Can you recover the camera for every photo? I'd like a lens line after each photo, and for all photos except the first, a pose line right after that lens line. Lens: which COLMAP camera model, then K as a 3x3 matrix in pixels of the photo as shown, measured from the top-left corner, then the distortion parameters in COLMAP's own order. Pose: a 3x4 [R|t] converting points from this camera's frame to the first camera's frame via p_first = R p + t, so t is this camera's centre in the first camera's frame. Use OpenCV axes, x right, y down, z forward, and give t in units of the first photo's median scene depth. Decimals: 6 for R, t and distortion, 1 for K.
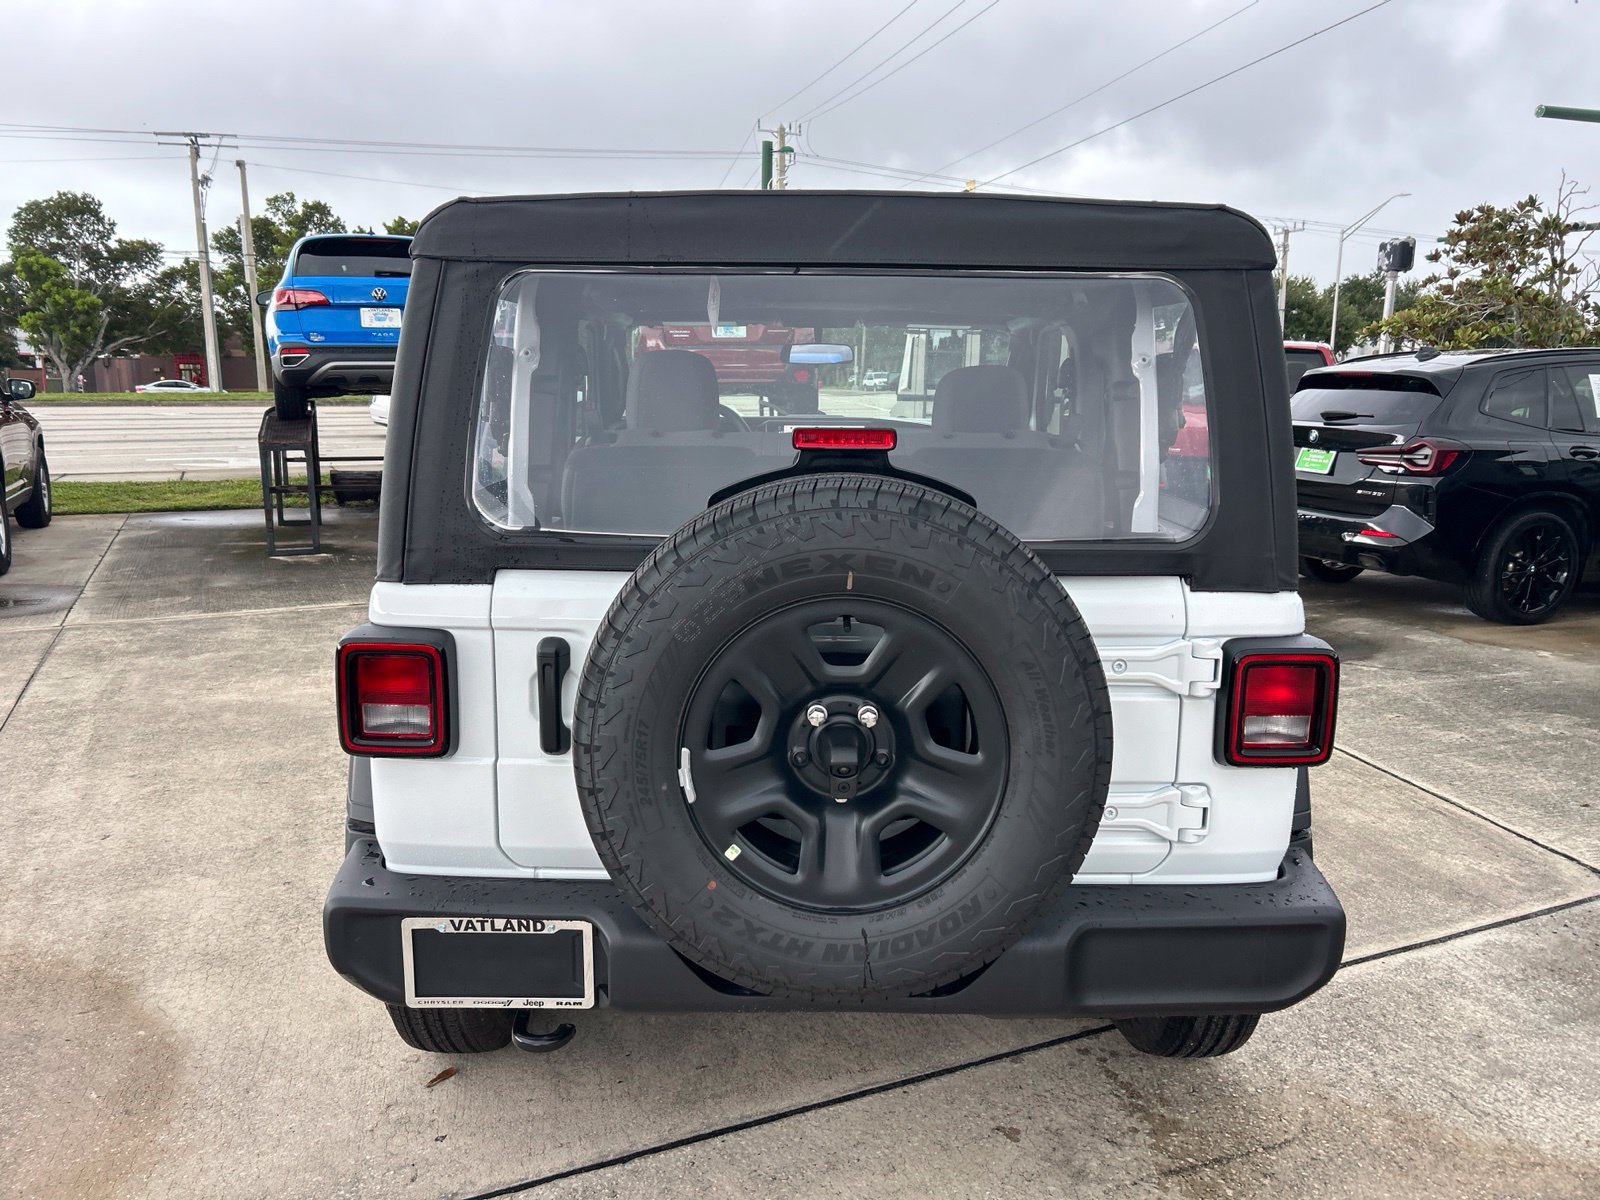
lens RADIAL K [[1214.9, 0, 800.0], [0, 1214.9, 600.0], [0, 0, 1]] dist [0.032241, -0.034939]
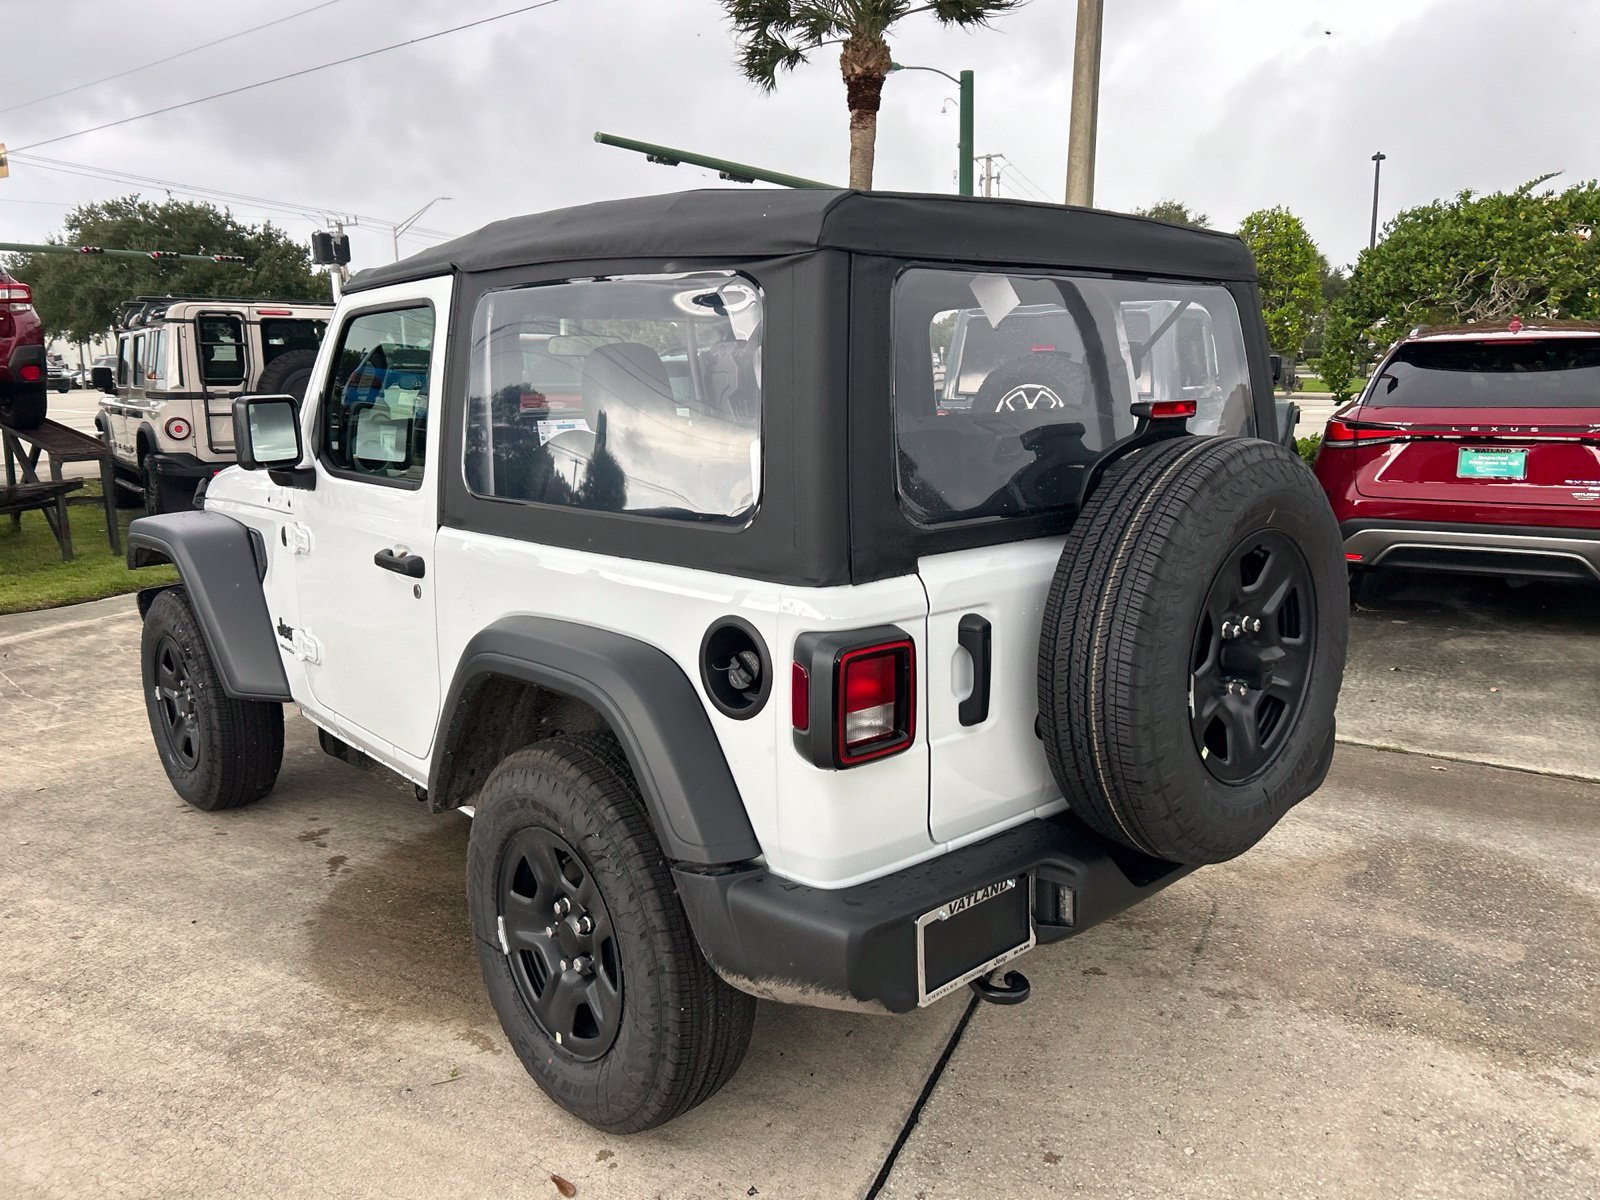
lens RADIAL K [[1211.2, 0, 817.8], [0, 1211.2, 585.5], [0, 0, 1]] dist [0.033082, -0.025661]
pose [[0.731016, -0.141619, 0.667503, -0.602032], [0.145150, 0.988111, 0.050679, -0.040196], [-0.666744, 0.059841, 0.742881, 0.185687]]
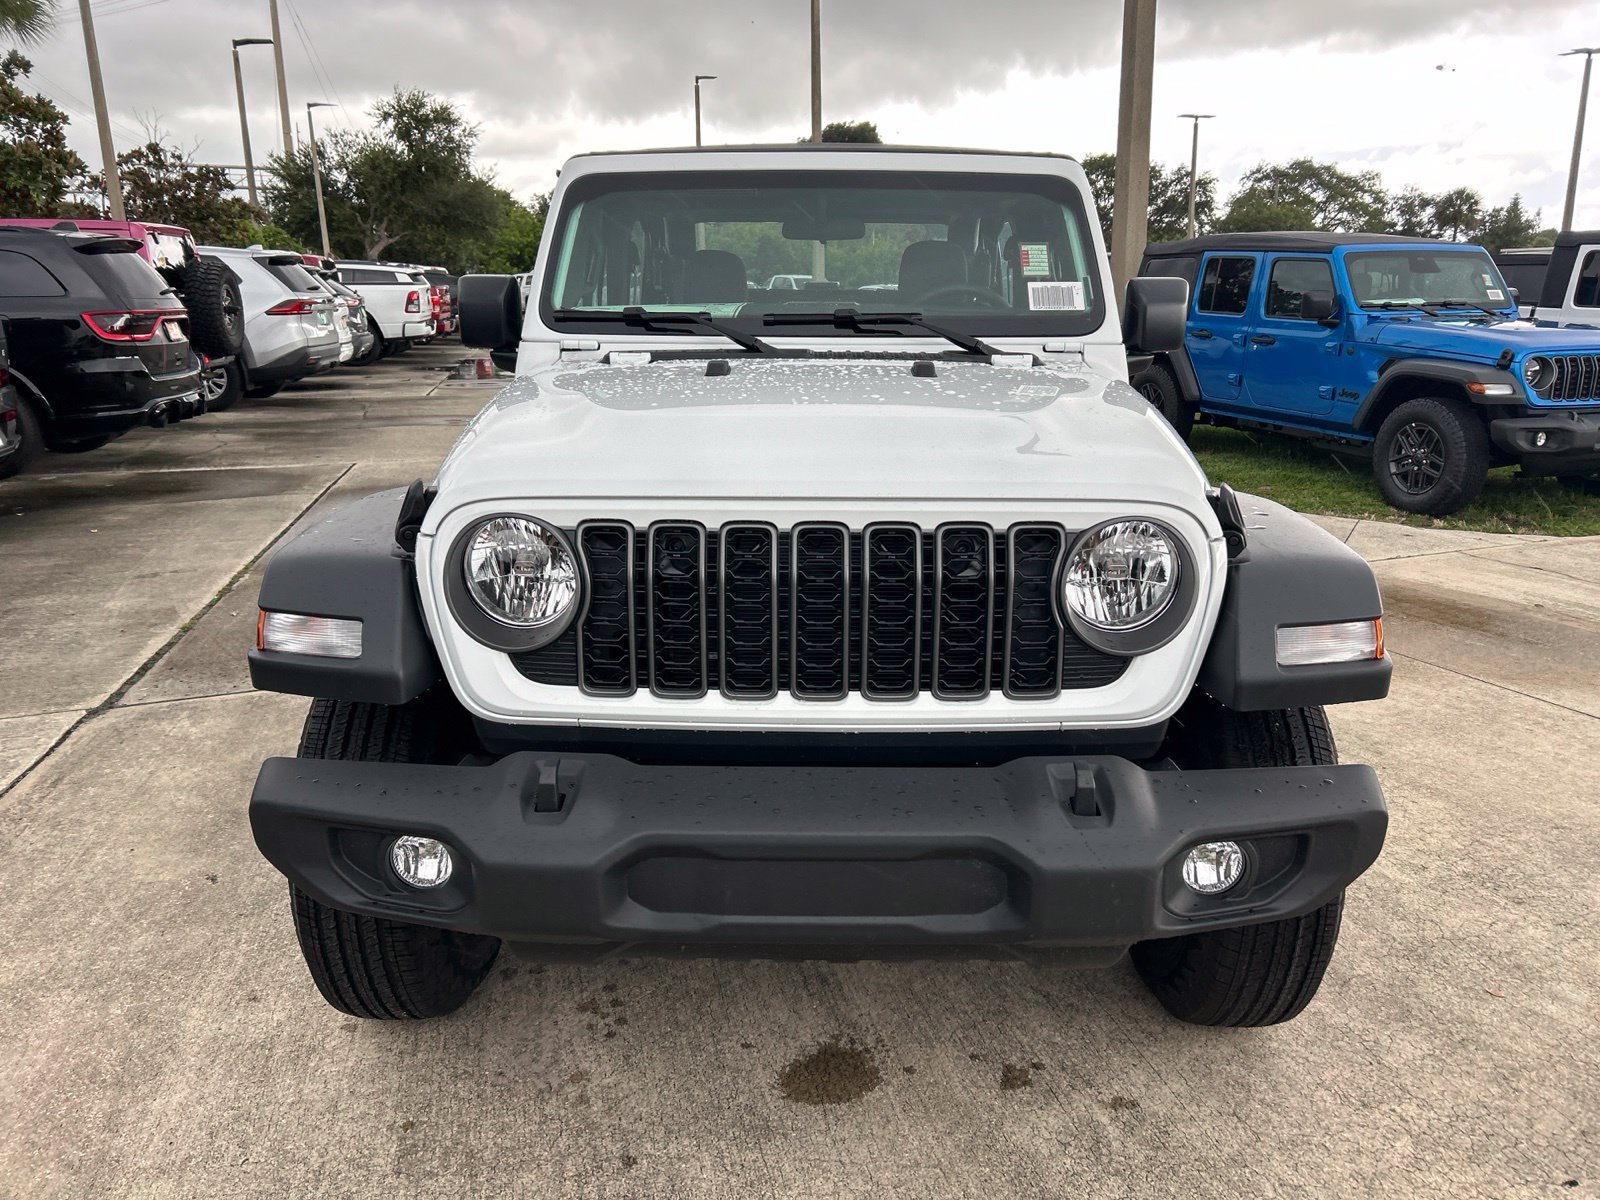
lens RADIAL K [[1209.8, 0, 807.6], [0, 1209.8, 599.8], [0, 0, 1]] dist [0.008514, 0.002601]
pose [[-0.999816, -0.017829, 0.007118, 0.016251], [-0.013077, 0.903972, 0.427392, -0.383608], [-0.014054, 0.427220, -0.904038, 2.191777]]
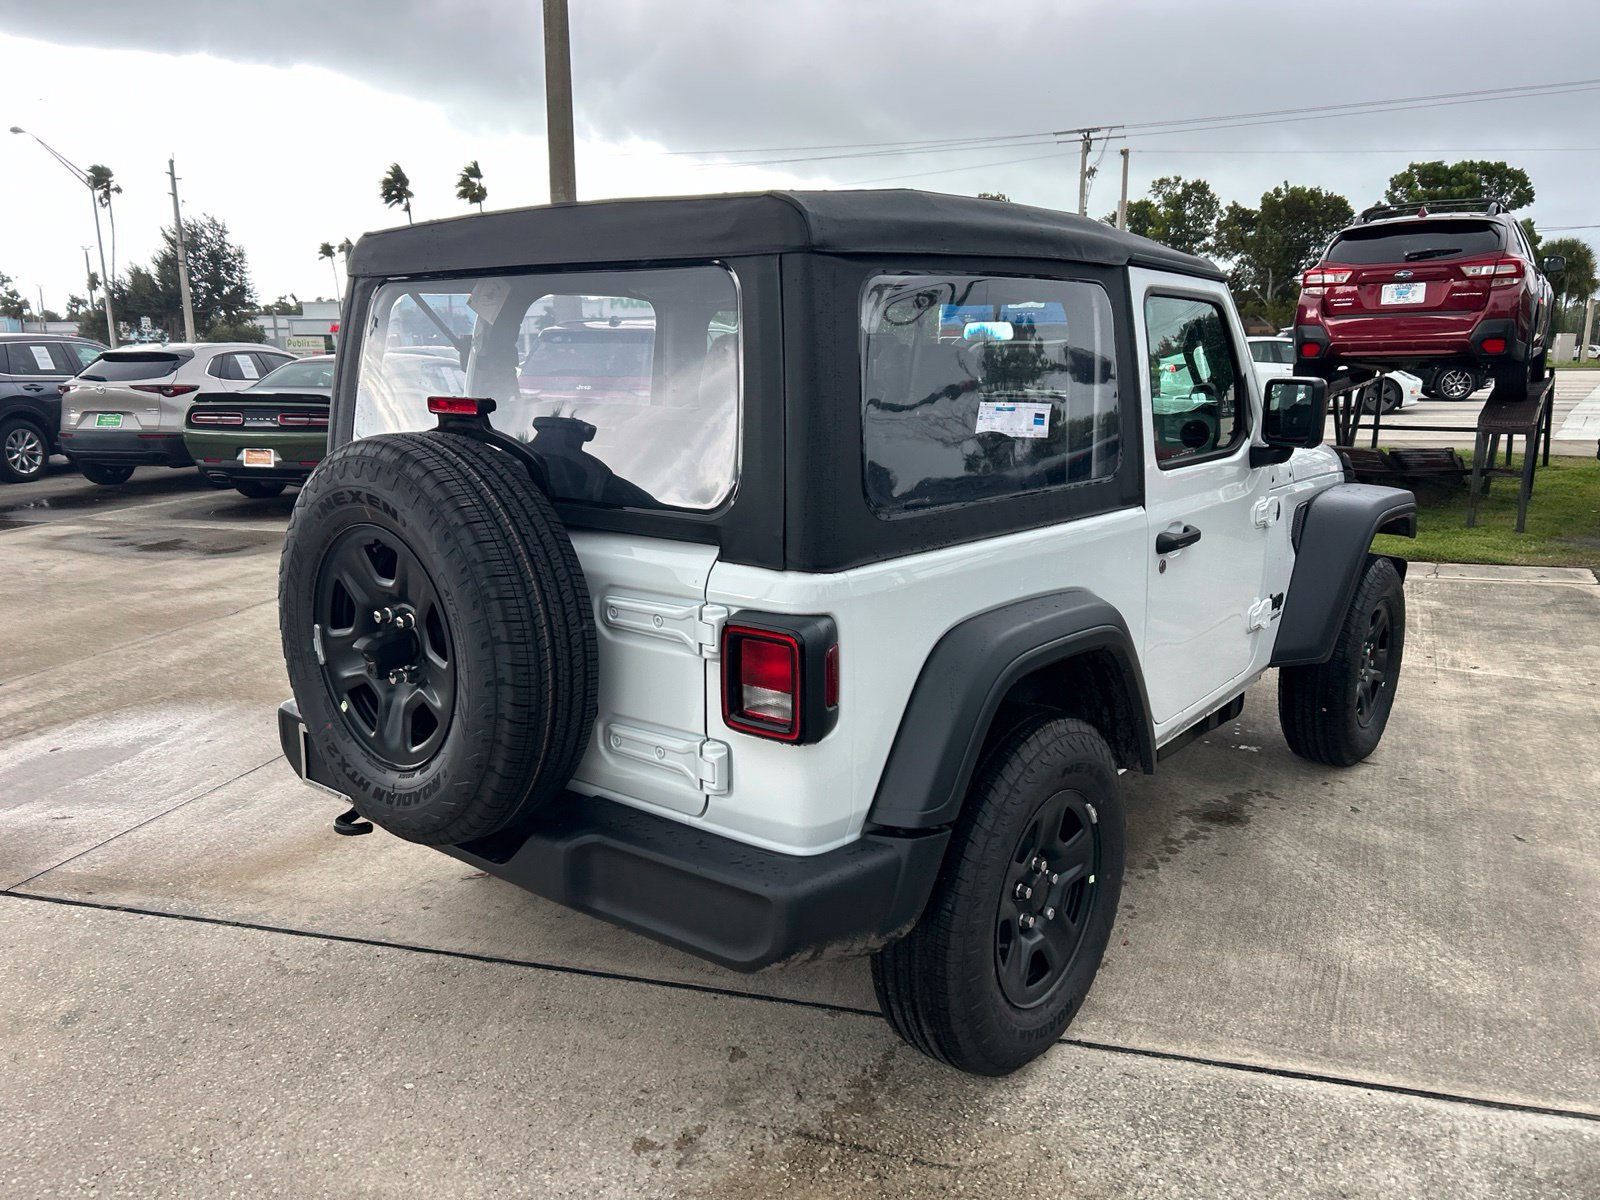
lens RADIAL K [[1212.7, 0, 787.6], [0, 1212.7, 594.9], [0, 0, 1]] dist [0.008051, 0.003086]
pose [[0.764111, 0.121515, -0.633537, 0.632460], [-0.111026, 0.992216, 0.056403, -0.026926], [0.635459, 0.027241, 0.771654, 0.137413]]
